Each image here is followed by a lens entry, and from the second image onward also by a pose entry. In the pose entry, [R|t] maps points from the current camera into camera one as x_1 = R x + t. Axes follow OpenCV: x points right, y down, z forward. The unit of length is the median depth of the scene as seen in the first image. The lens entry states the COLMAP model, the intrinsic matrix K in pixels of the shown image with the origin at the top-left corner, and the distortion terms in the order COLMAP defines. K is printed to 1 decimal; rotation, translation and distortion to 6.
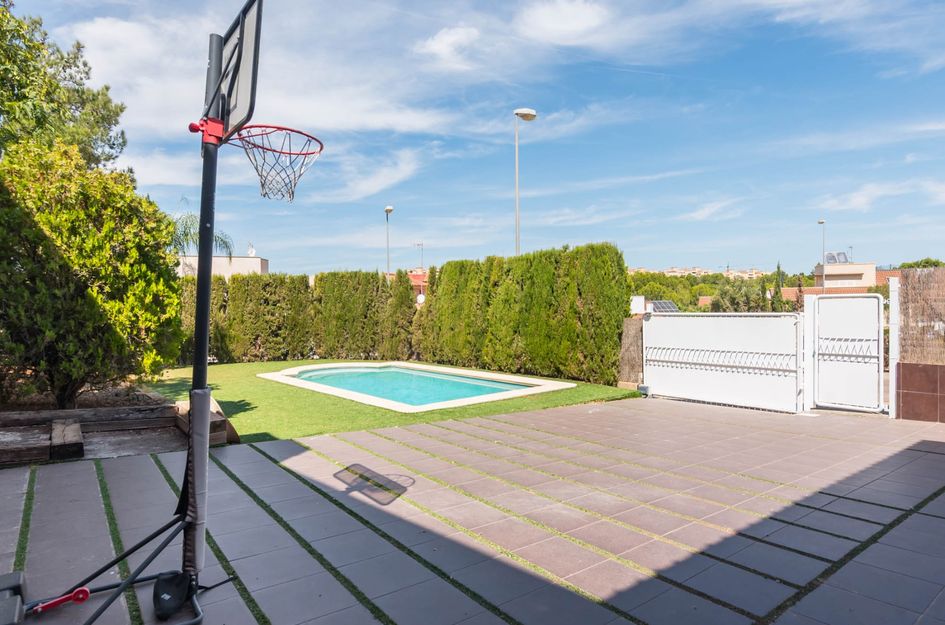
lens RADIAL K [[561.5, 0, 475.4], [0, 561.5, 315.7], [0, 0, 1]] dist [0.002996, 0.003739]
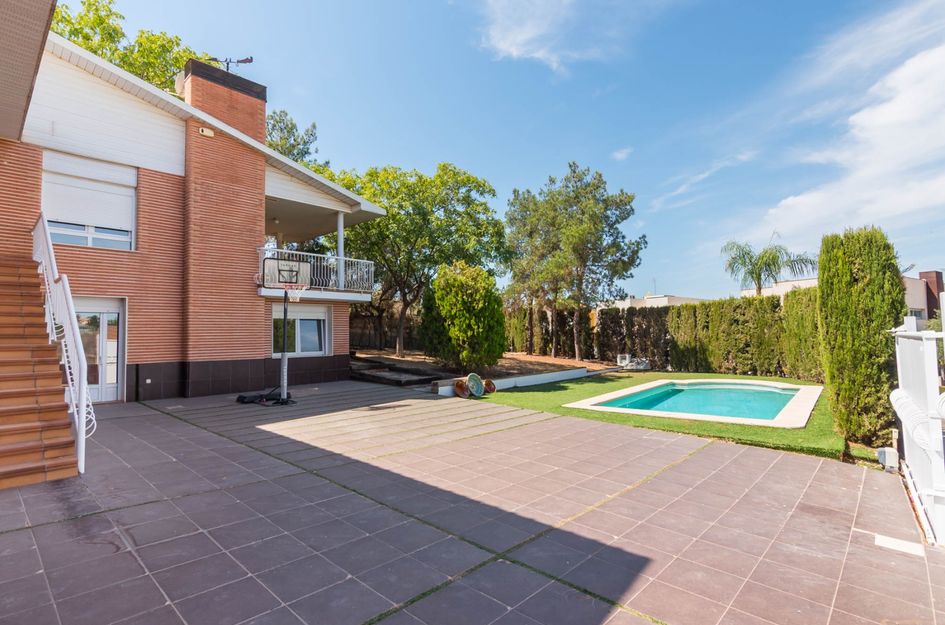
lens RADIAL K [[461.4, 0, 473.6], [0, 461.4, 314.3], [0, 0, 1]] dist [0.000228, 0.001329]
pose [[0.178071, -0.041582, -0.983139, 0.457166], [-0.001314, 0.999096, -0.042495, 0.000167], [0.984017, 0.008859, 0.177856, 0.307487]]
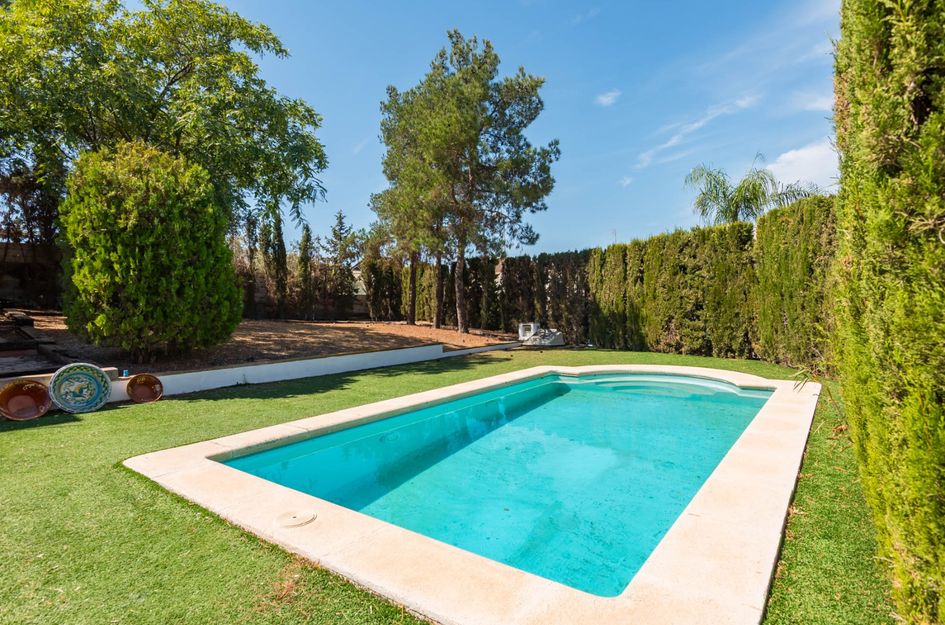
lens RADIAL K [[489.7, 0, 469.4], [0, 489.7, 304.8], [0, 0, 1]] dist [0.028851, 0.000742]
pose [[0.203376, 0.001571, -0.979099, 0.176341], [0.001869, 0.999996, 0.001992, 0.017870], [0.979099, -0.002235, 0.203372, 0.615064]]
